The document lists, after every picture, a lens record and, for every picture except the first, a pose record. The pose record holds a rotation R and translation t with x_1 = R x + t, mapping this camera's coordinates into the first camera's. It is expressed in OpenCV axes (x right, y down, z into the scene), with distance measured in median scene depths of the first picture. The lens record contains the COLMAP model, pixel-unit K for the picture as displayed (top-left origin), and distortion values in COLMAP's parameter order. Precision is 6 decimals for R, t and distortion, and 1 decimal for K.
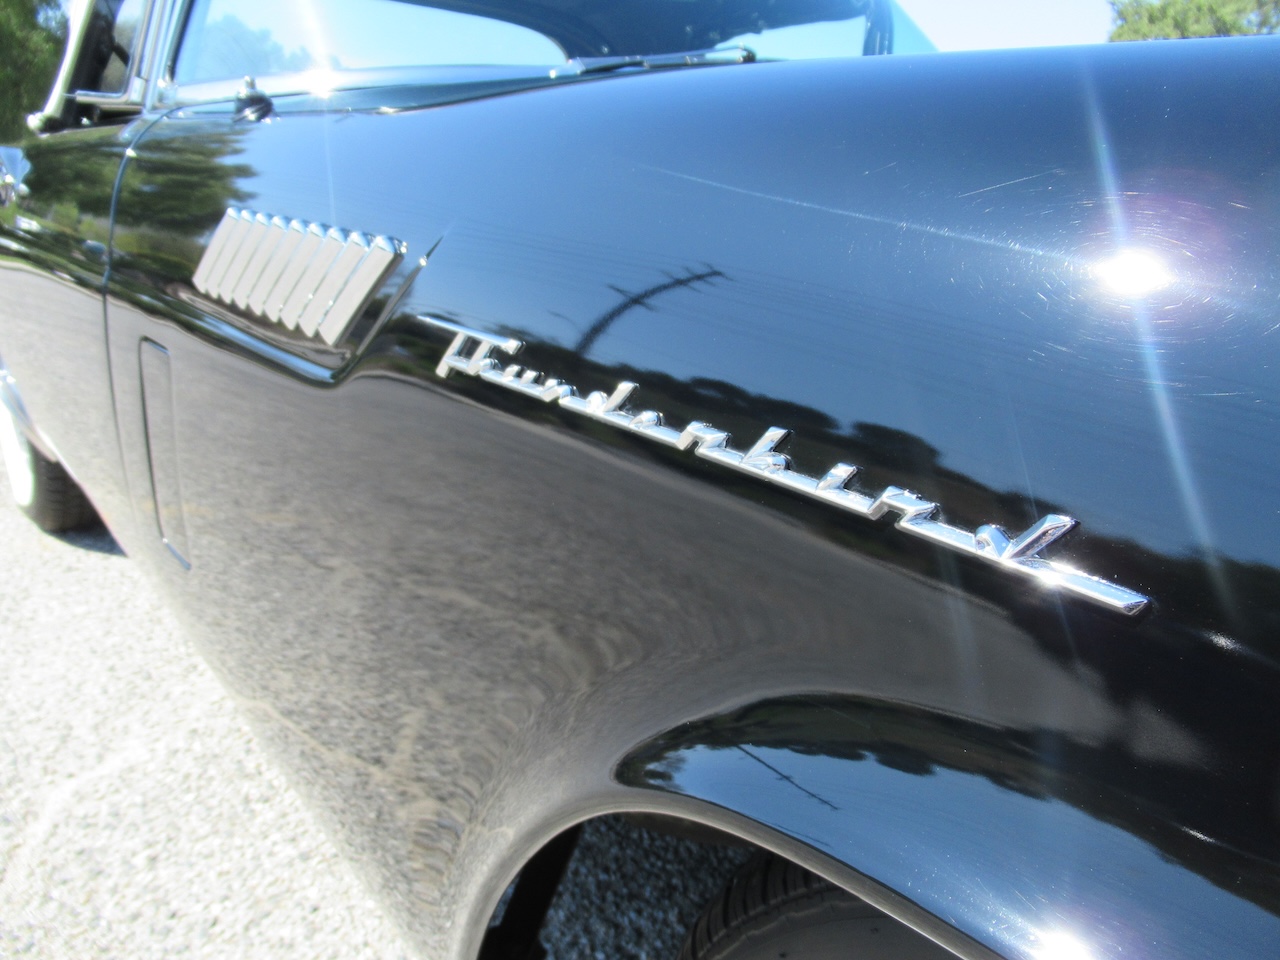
lens RADIAL K [[962.0, 0, 634.4], [0, 962.0, 475.7], [0, 0, 1]] dist [-0.000718, -0.000773]
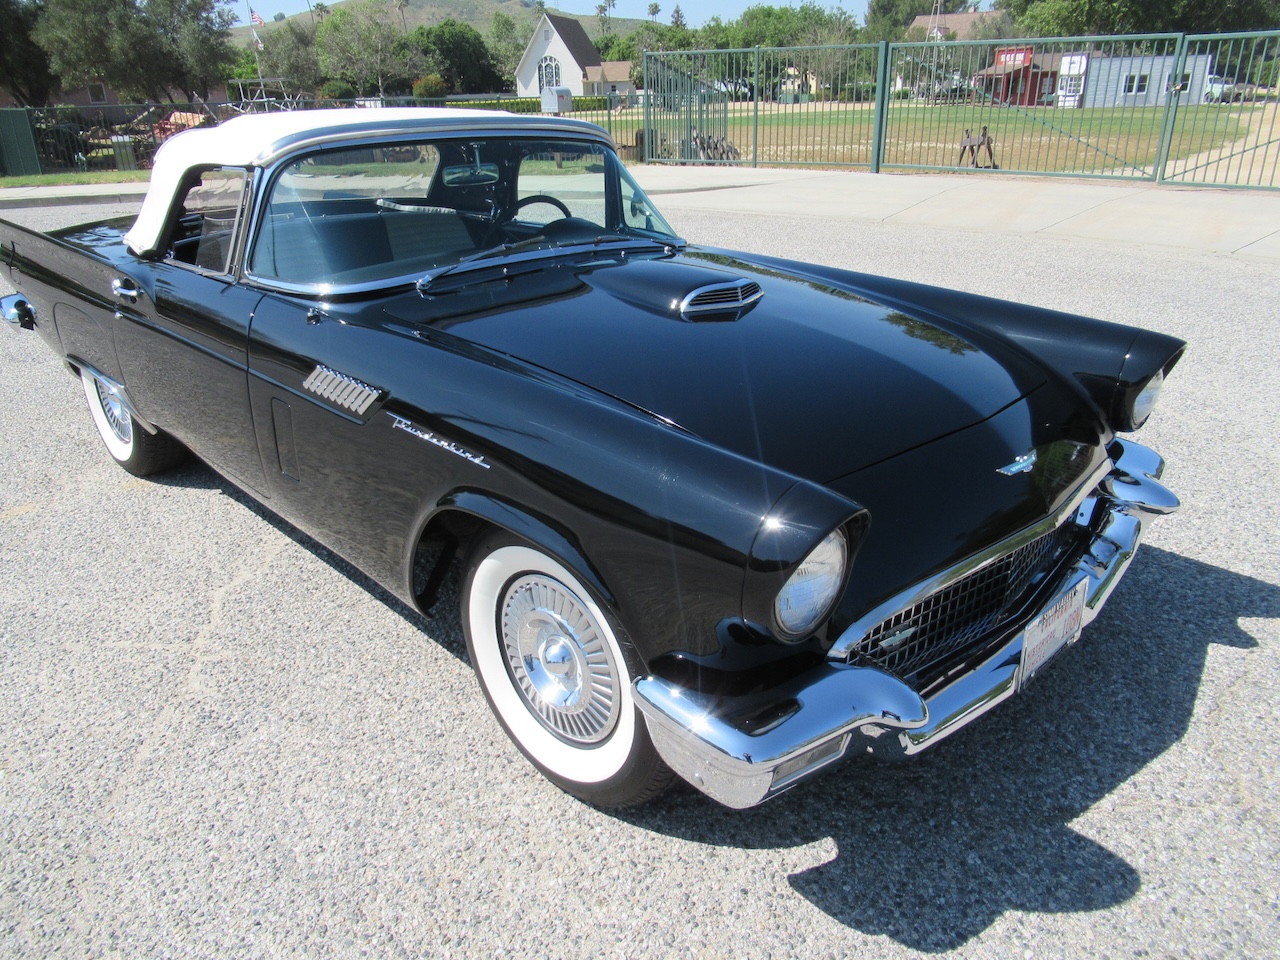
lens RADIAL K [[980.5, 0, 637.5], [0, 980.5, 475.6], [0, 0, 1]] dist [-0.007397, 0.031776]
pose [[0.995358, -0.067042, 0.069055, 0.222869], [0.060696, 0.994071, 0.090211, -0.079445], [-0.074694, -0.085601, 0.993526, -1.353976]]
